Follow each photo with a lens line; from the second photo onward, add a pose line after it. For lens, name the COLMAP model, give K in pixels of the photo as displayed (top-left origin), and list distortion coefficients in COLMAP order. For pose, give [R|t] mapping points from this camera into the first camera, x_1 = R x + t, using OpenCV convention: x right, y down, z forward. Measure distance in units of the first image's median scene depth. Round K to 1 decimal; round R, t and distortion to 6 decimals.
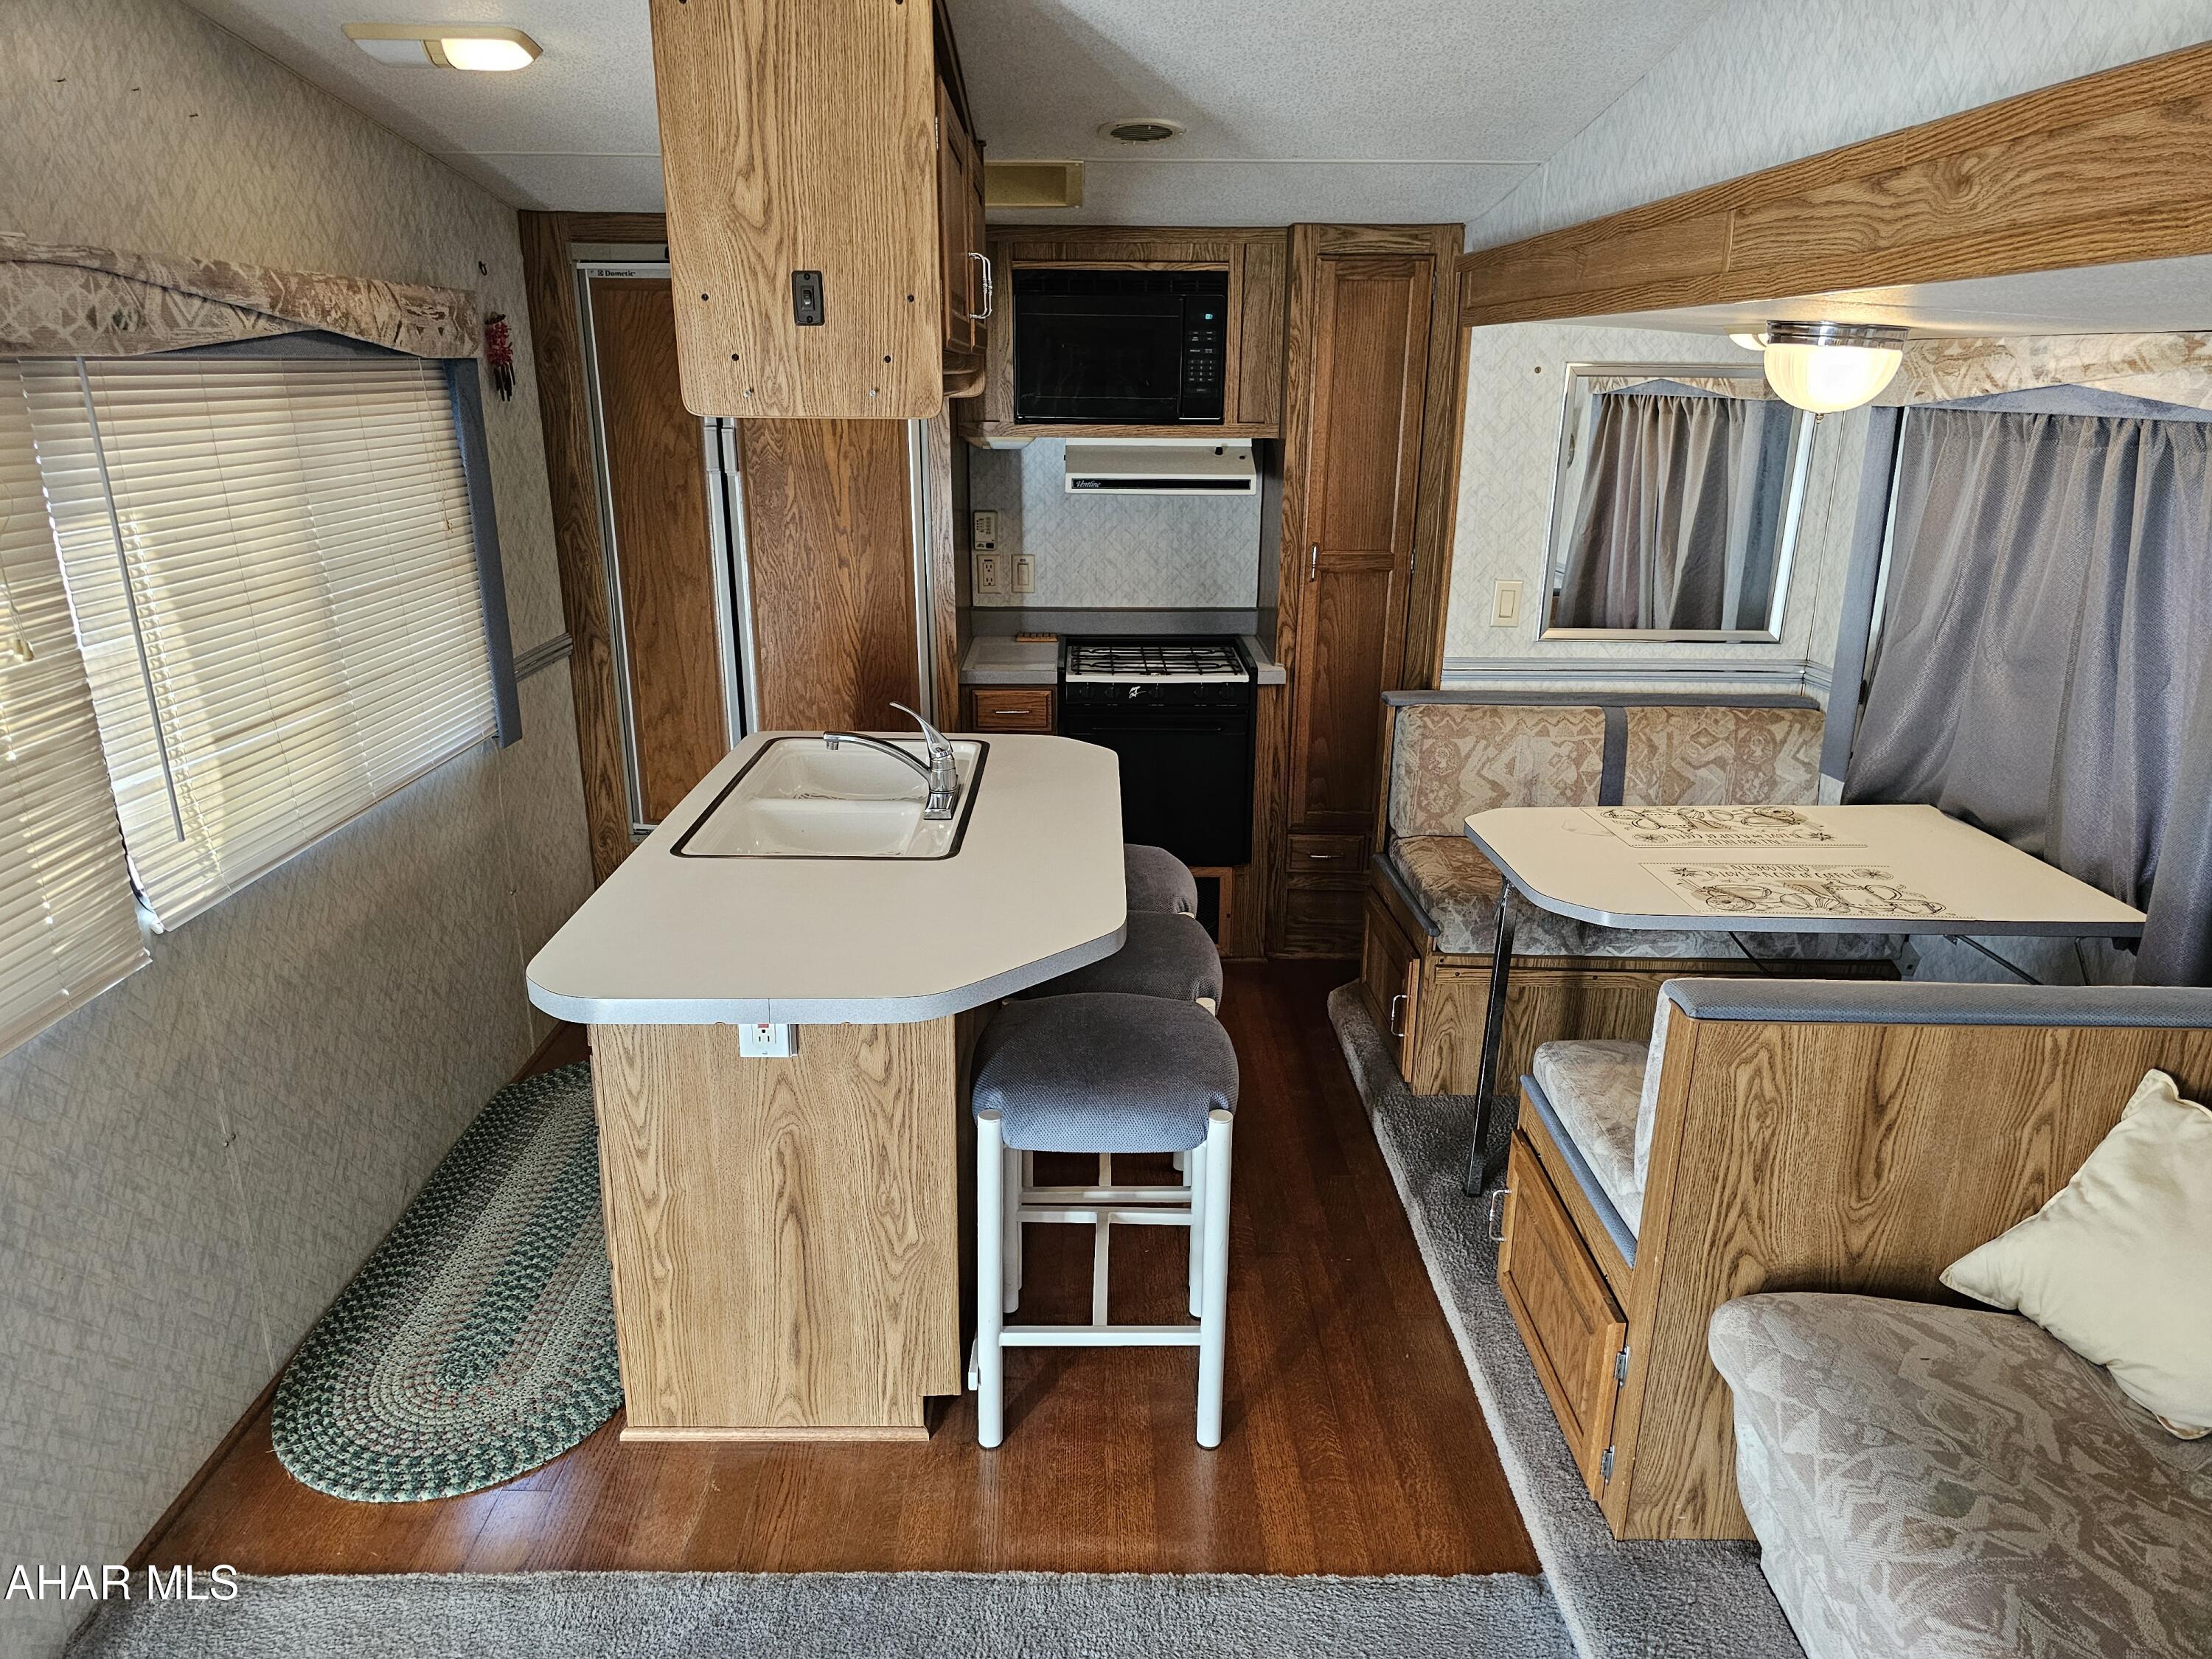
lens RADIAL K [[1478.6, 0, 1108.8], [0, 1478.6, 839.8], [0, 0, 1]] dist [0.056068, -0.052551]
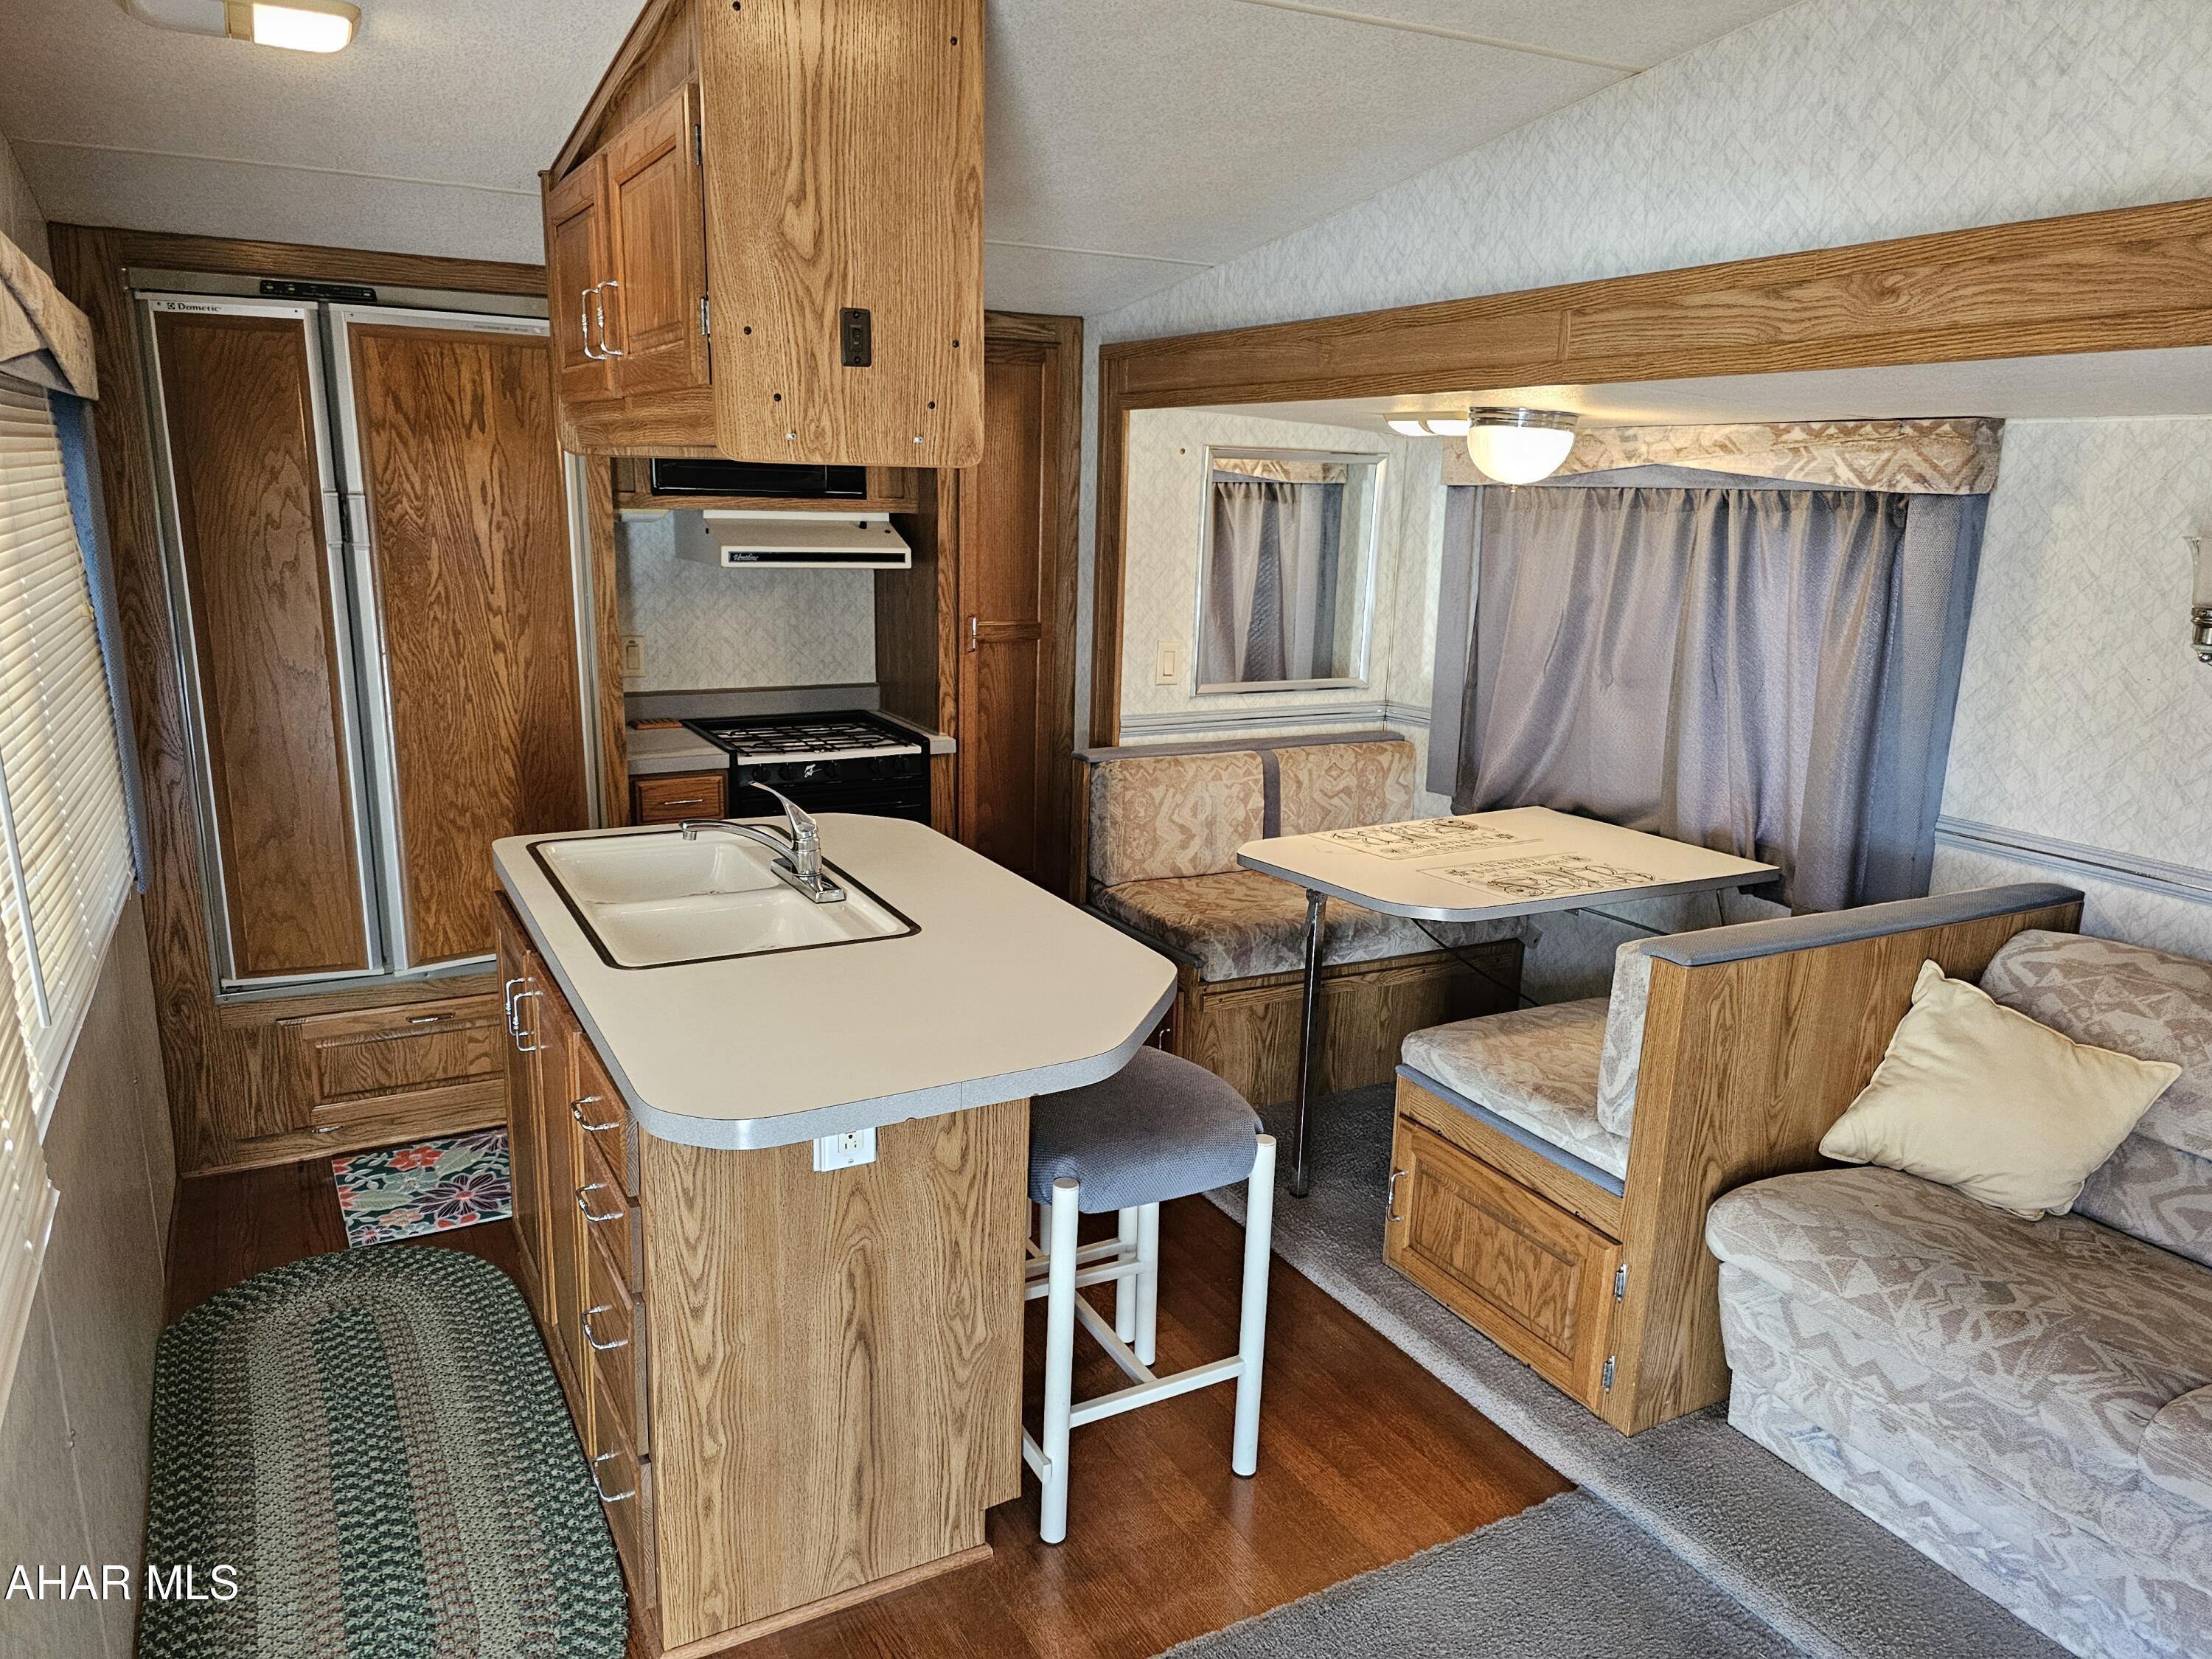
lens RADIAL K [[1478.6, 0, 1089.3], [0, 1478.6, 851.8], [0, 0, 1]] dist [0.056068, -0.052551]
pose [[0.886091, -0.099926, 0.452613, -0.287047], [0.124793, 0.991859, -0.025333, -0.000993], [-0.446397, 0.078930, 0.891347, 0.069831]]
